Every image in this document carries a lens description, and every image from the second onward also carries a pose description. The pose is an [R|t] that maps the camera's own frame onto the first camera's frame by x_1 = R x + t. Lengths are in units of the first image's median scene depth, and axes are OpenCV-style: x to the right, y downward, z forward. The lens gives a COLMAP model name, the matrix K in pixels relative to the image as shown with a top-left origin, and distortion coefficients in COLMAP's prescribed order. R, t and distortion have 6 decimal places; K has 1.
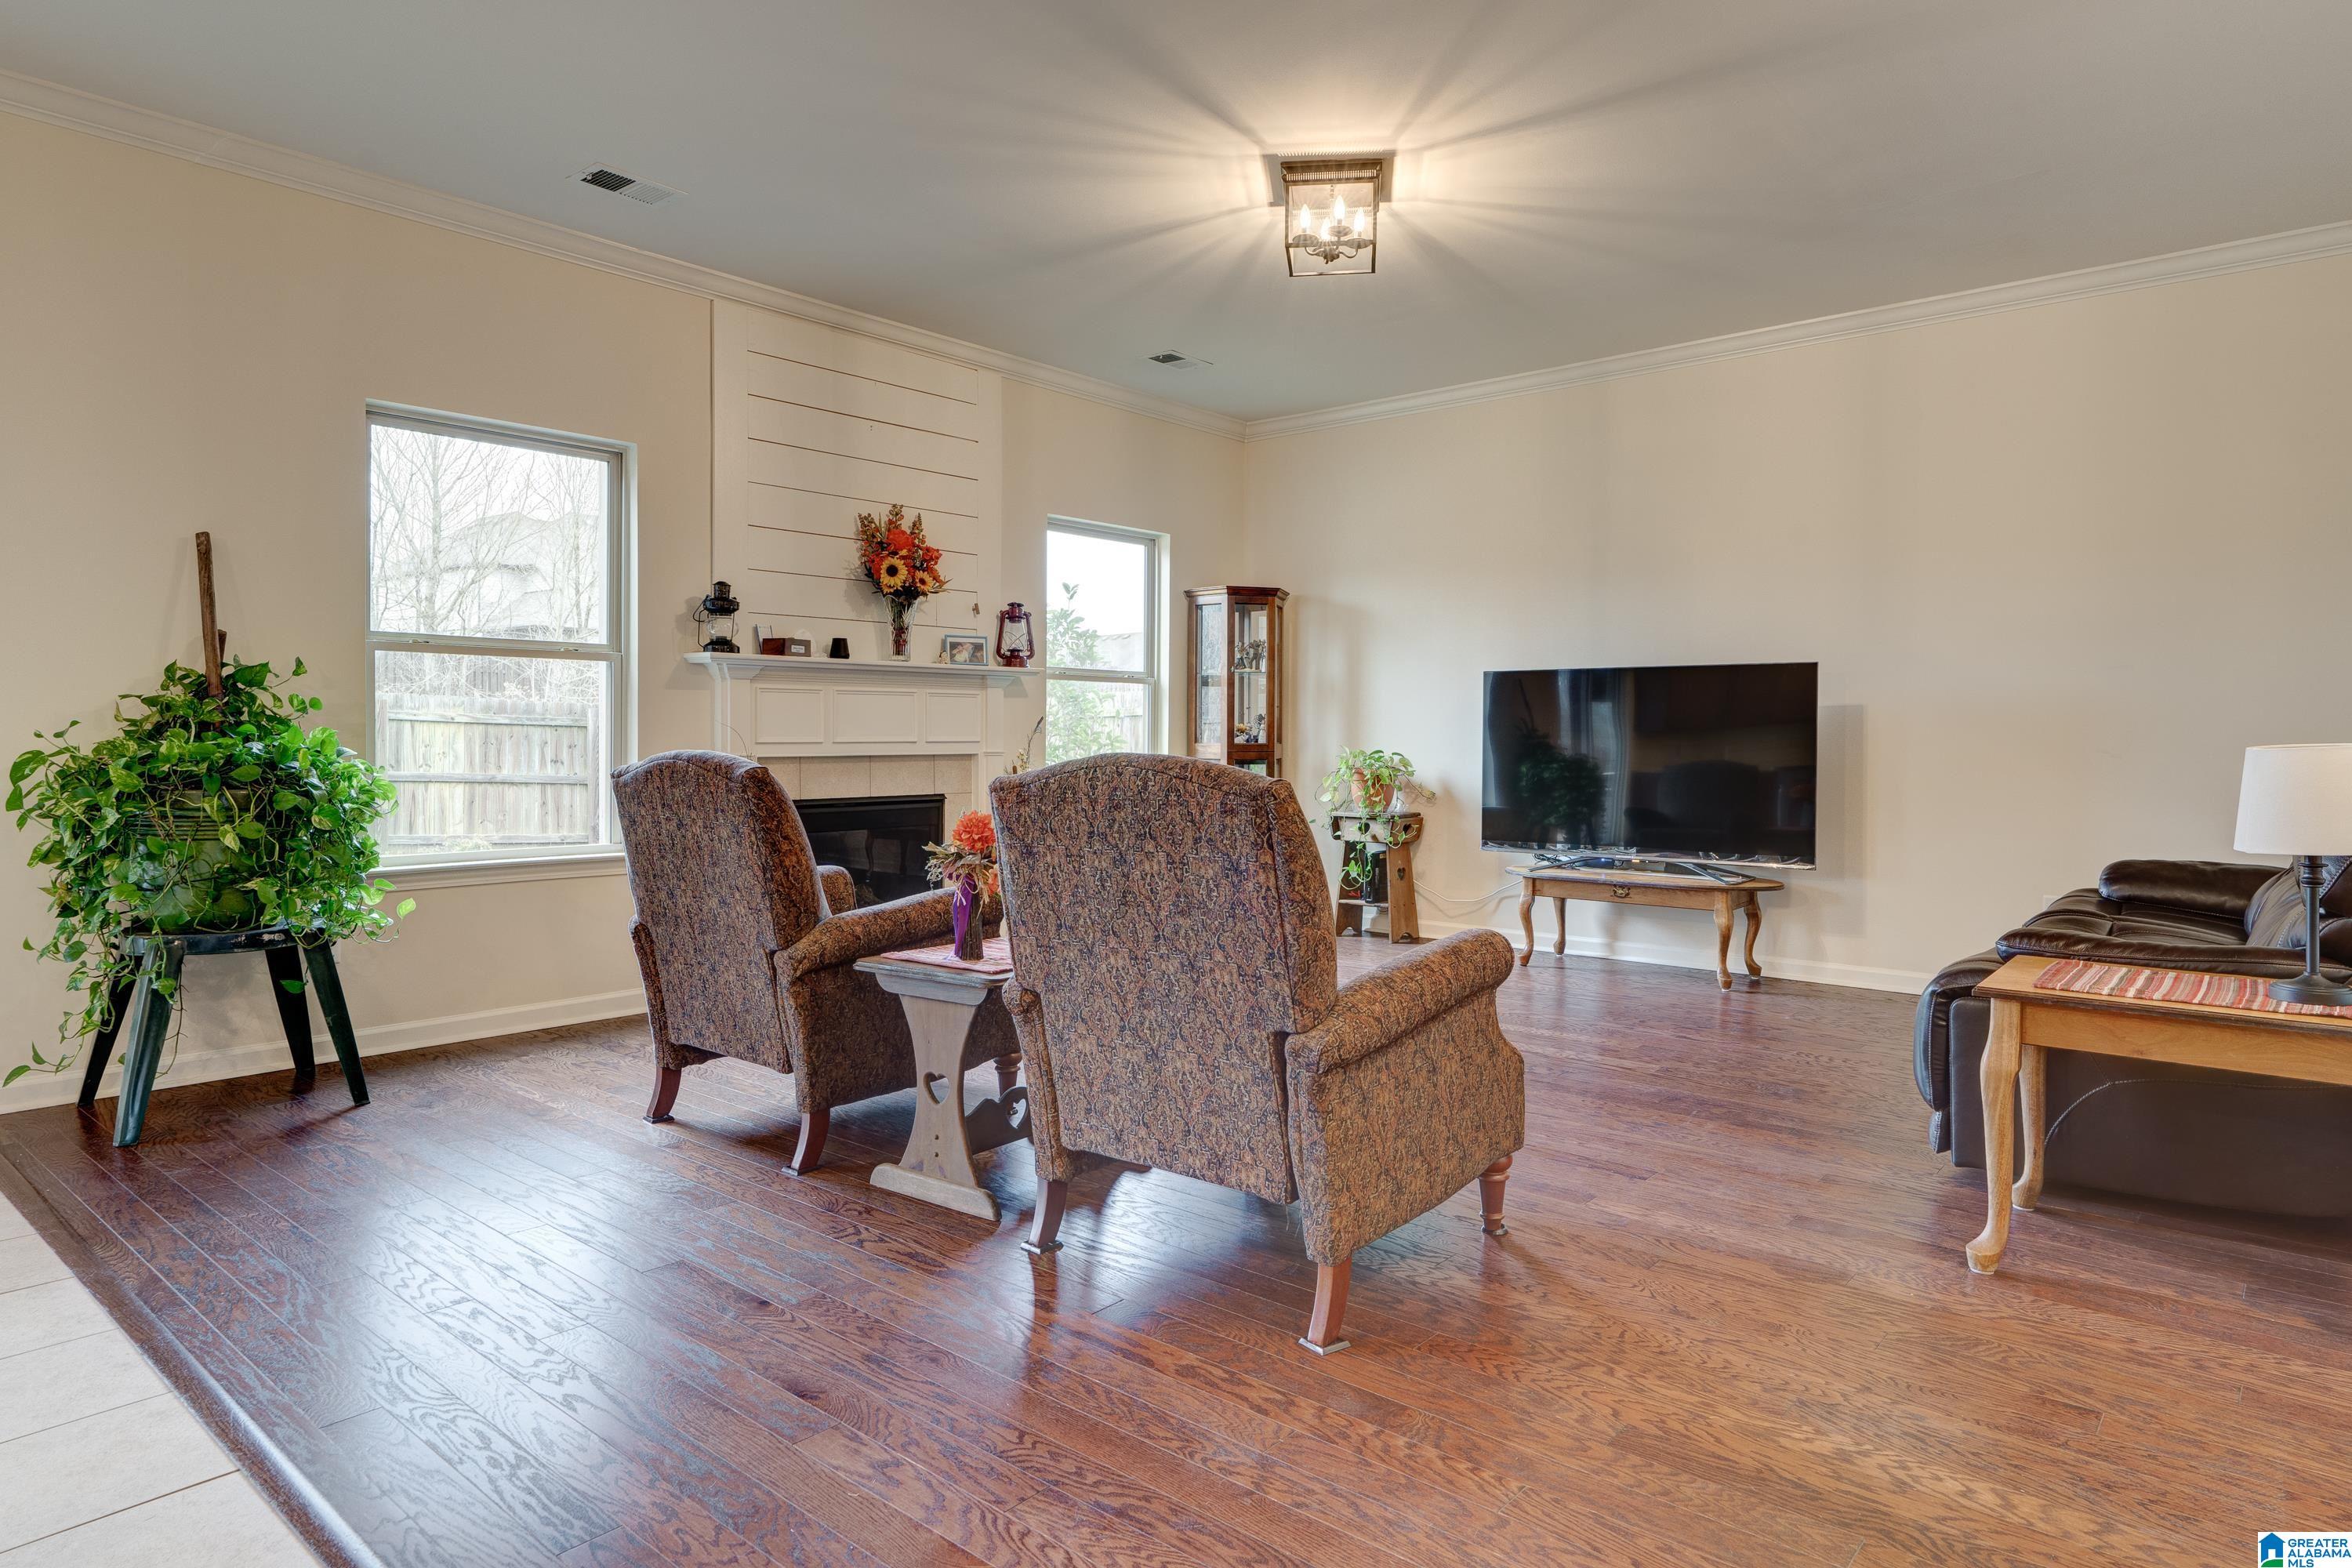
lens RADIAL K [[1349.8, 0, 1176.0], [0, 1349.8, 784.0], [0, 0, 1]] dist [-0.001122, -0.000411]
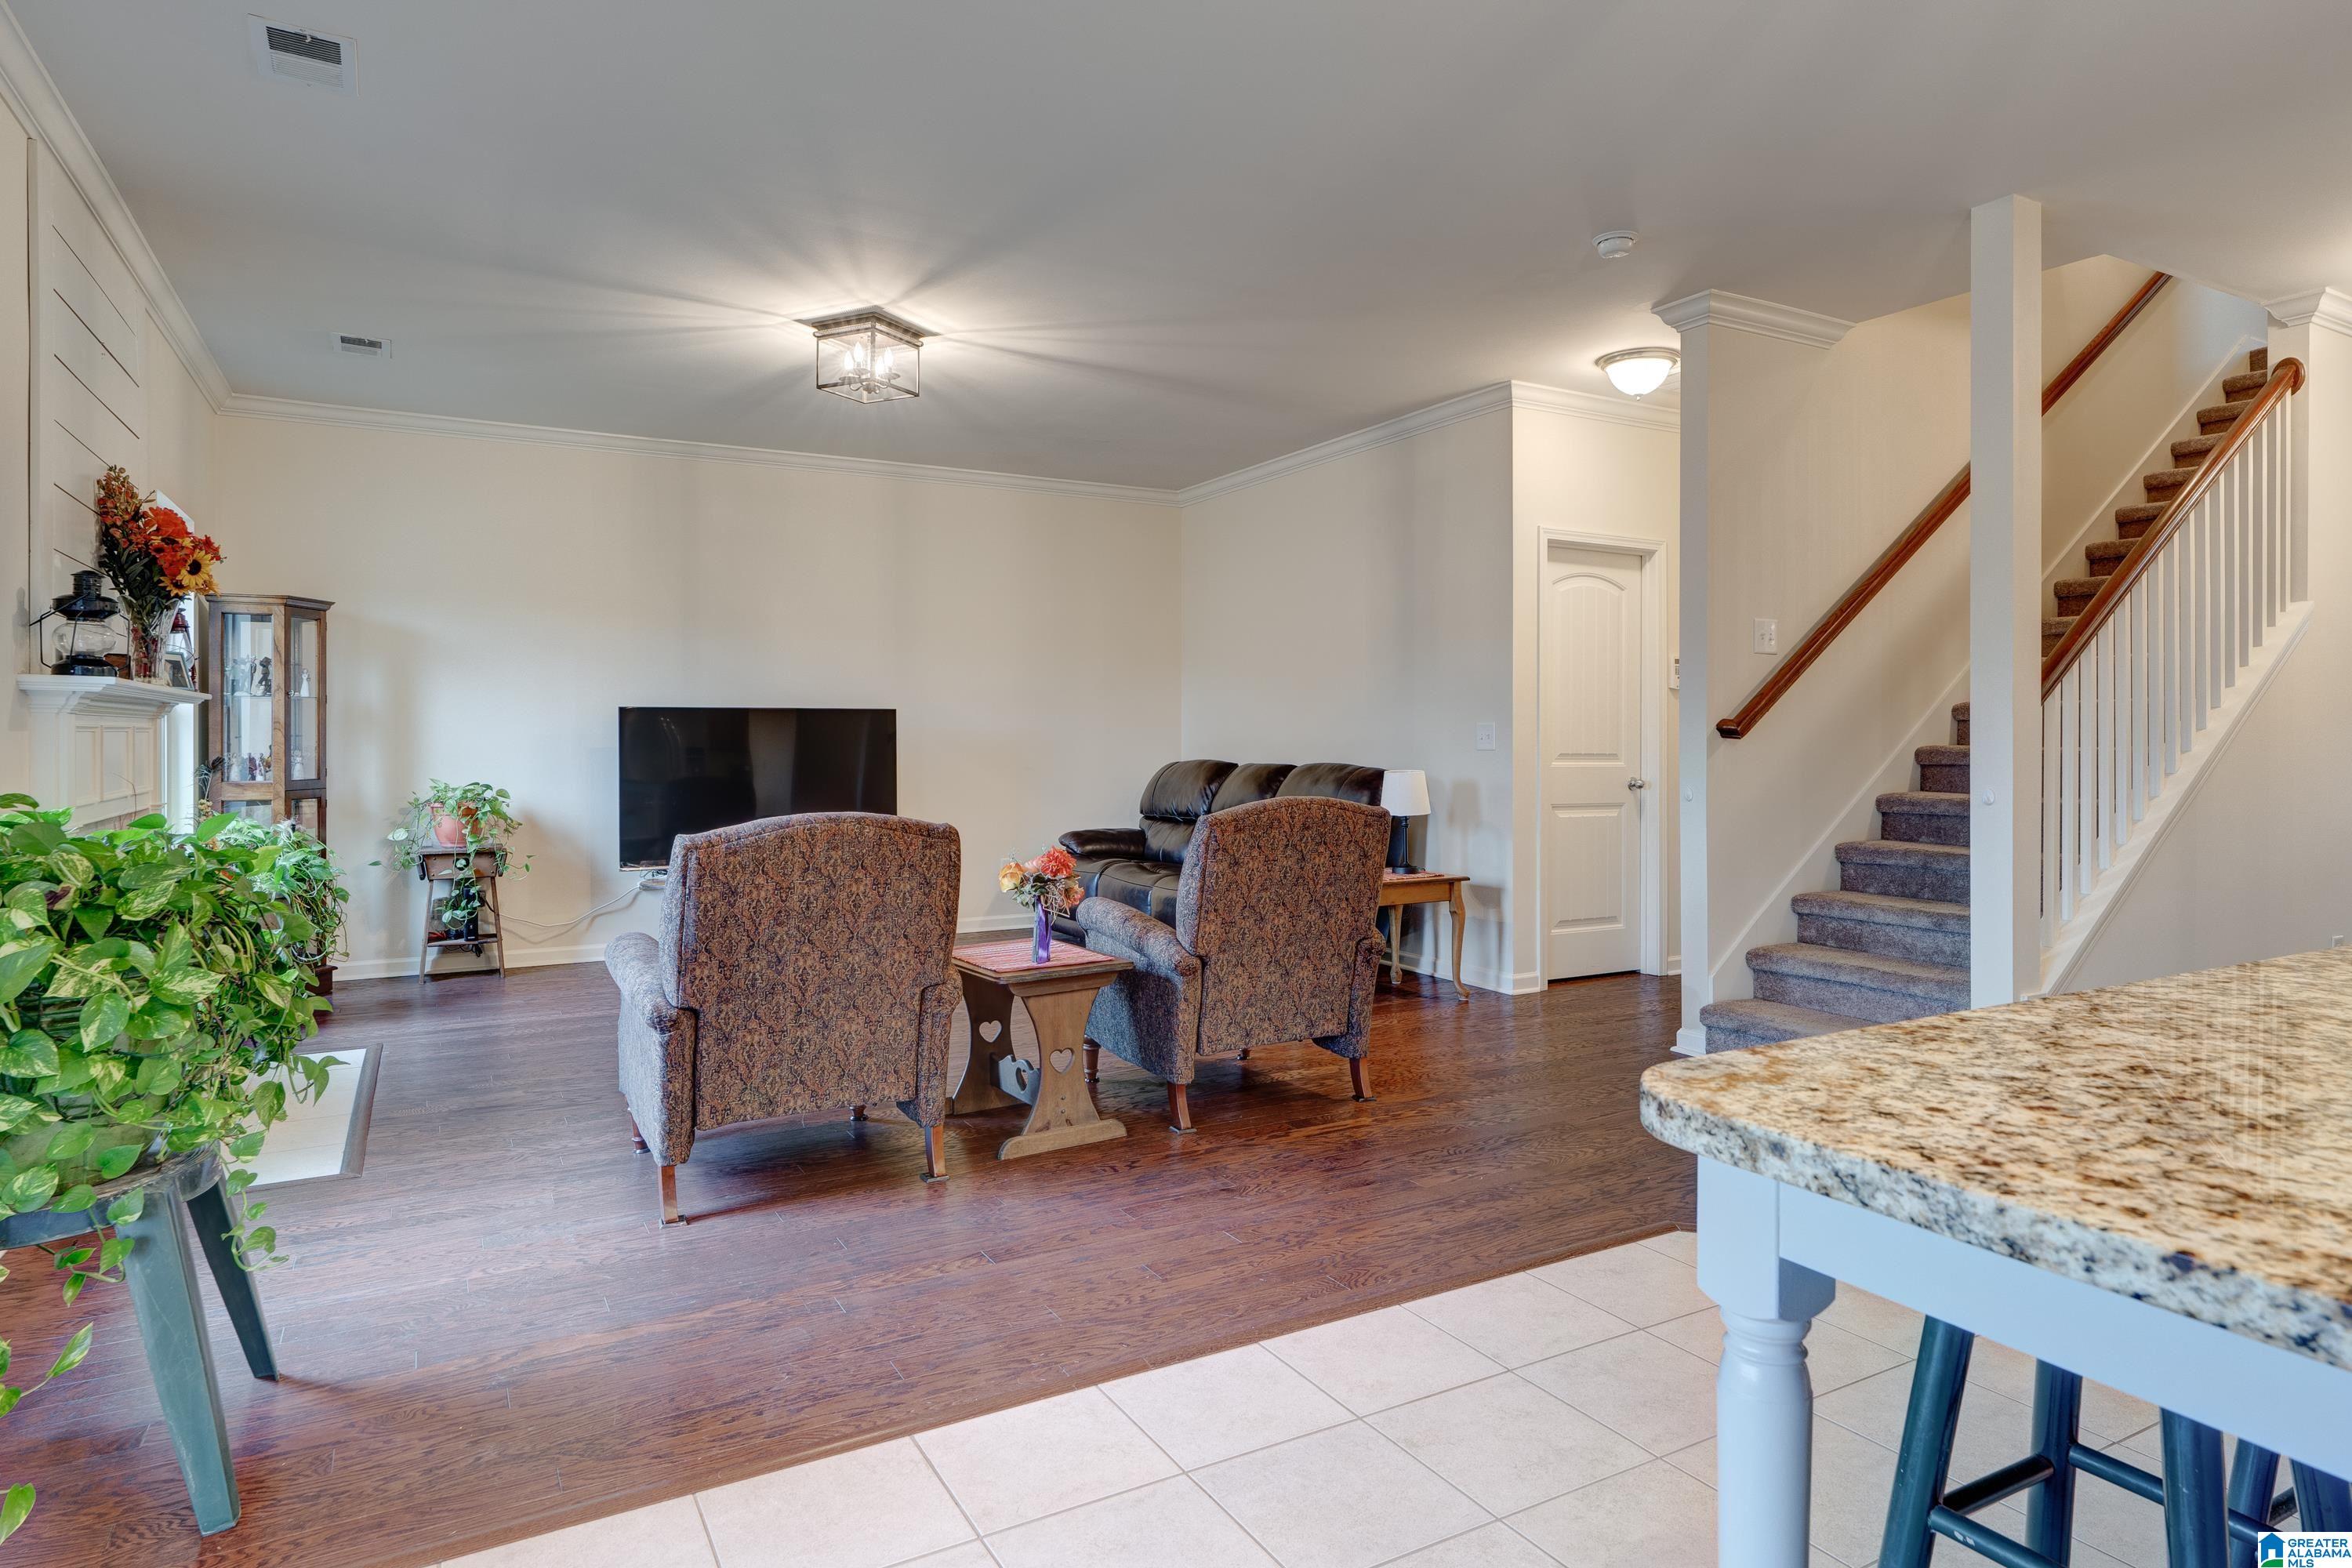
lens RADIAL K [[1349.8, 0, 1176.0], [0, 1349.8, 784.0], [0, 0, 1]] dist [-0.001122, -0.000411]
pose [[0.343224, -0.035777, 0.938572, -1.091020], [0.034306, 0.999085, 0.025539, -0.056512], [-0.938627, 0.023433, 0.344138, 0.357089]]
